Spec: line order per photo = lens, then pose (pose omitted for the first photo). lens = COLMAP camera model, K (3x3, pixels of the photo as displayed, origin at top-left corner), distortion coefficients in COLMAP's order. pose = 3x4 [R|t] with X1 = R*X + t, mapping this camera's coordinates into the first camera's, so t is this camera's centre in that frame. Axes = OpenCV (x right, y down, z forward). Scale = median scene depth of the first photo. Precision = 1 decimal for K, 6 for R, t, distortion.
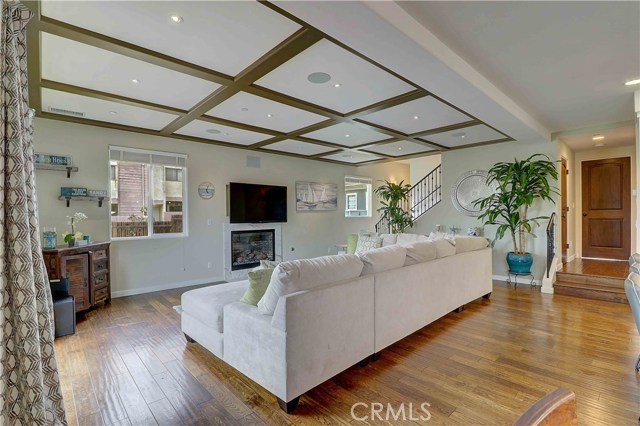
lens RADIAL K [[298.2, 0, 321.2], [0, 298.2, 219.7], [0, 0, 1]] dist [-0.022665, -0.000262]
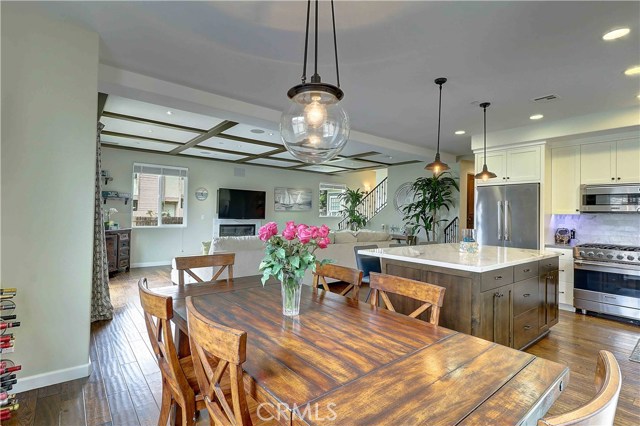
lens RADIAL K [[309.7, 0, 321.2], [0, 309.7, 210.5], [0, 0, 1]] dist [-0.000737, -0.000229]
pose [[0.997320, 0.024948, -0.068777, 0.249149], [-0.027075, 0.999178, -0.030177, 0.005150], [0.067968, 0.031958, 0.997176, -0.359691]]
